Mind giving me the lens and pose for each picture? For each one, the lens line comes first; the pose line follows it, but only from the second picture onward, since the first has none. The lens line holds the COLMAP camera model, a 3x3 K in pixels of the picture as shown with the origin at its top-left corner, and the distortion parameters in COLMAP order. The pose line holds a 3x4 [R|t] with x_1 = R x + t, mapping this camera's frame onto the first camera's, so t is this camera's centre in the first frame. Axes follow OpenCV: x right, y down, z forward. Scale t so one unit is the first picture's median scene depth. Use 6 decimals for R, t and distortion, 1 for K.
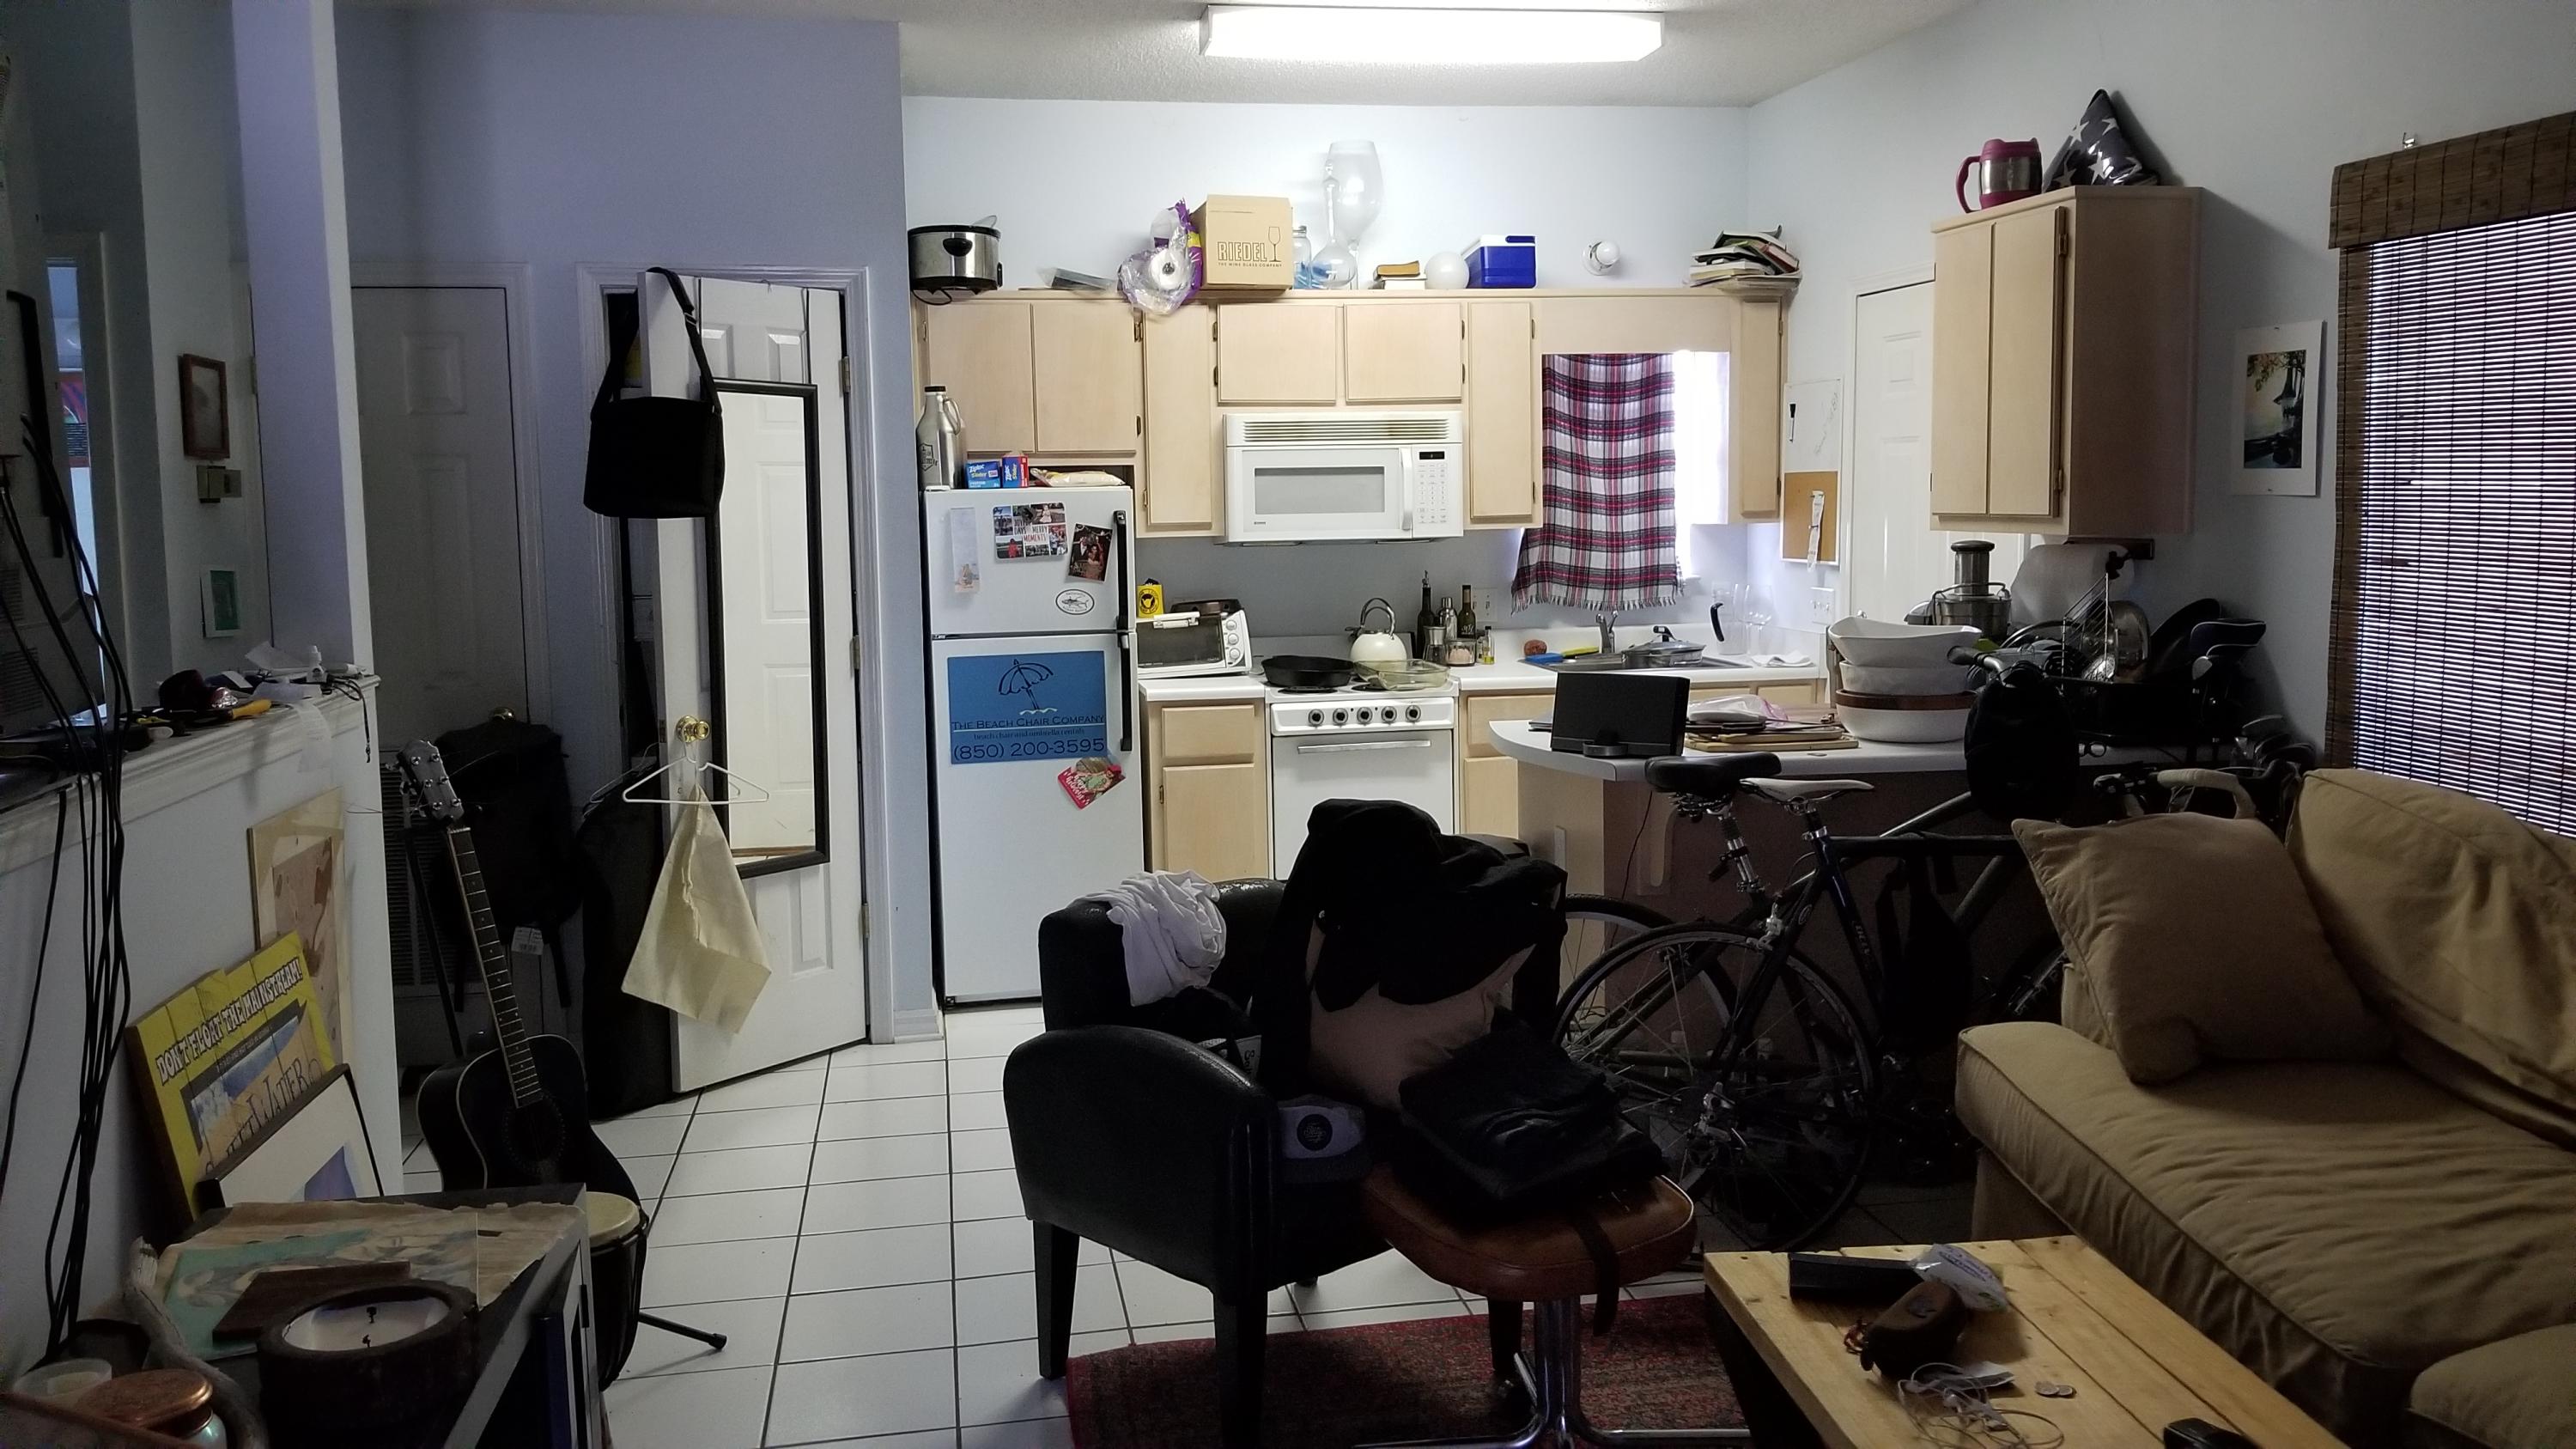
lens RADIAL K [[1996.5, 0, 1286.8], [0, 1996.5, 720.2], [0, 0, 1]] dist [0.031845, -0.034314]
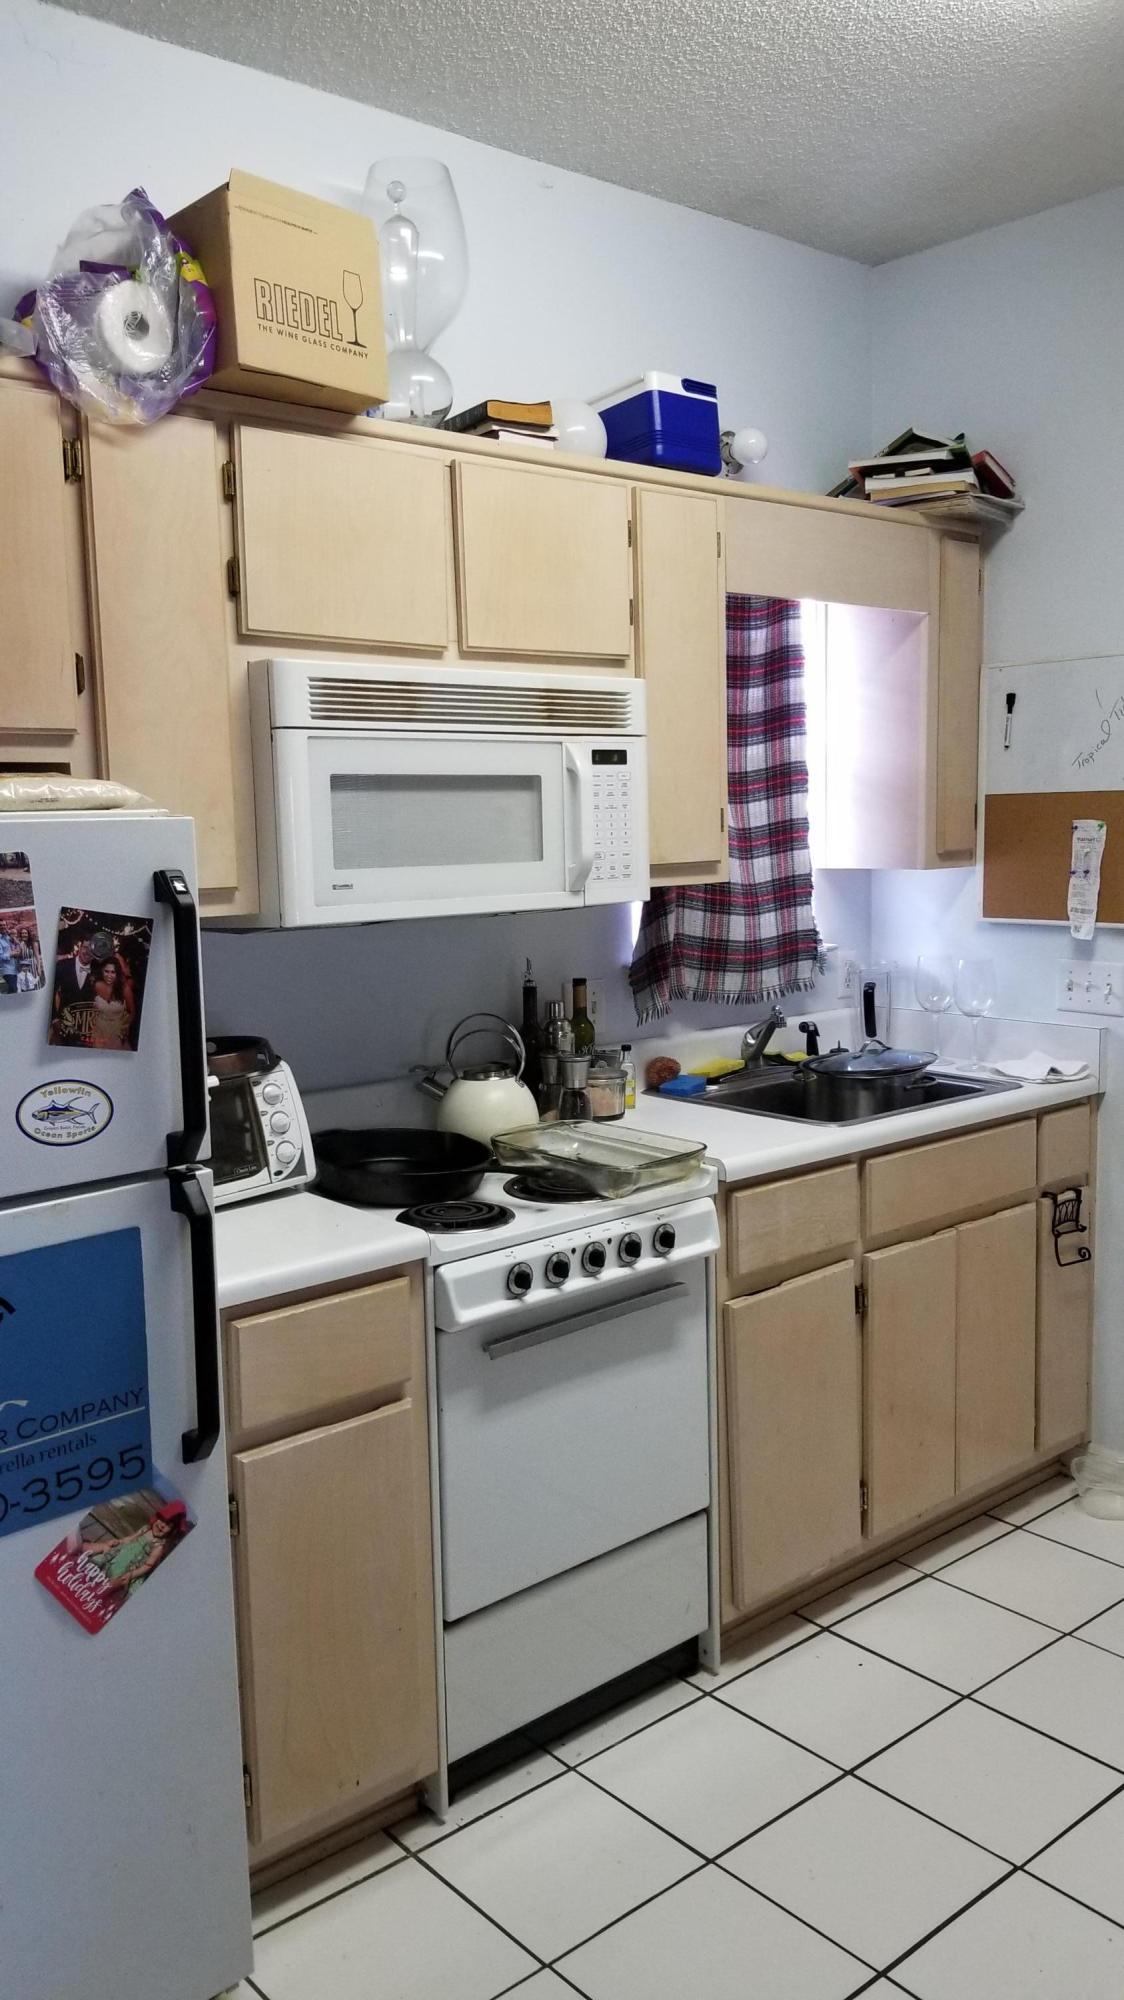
lens RADIAL K [[1549.8, 0, 566.0], [0, 1549.8, 1002.2], [0, 0, 1]] dist [0.031845, -0.034314]
pose [[0.867535, -0.061659, 0.493539, -0.155492], [0.064128, 0.997870, 0.011942, -0.071637], [-0.493224, 0.021289, 0.869642, 0.644593]]
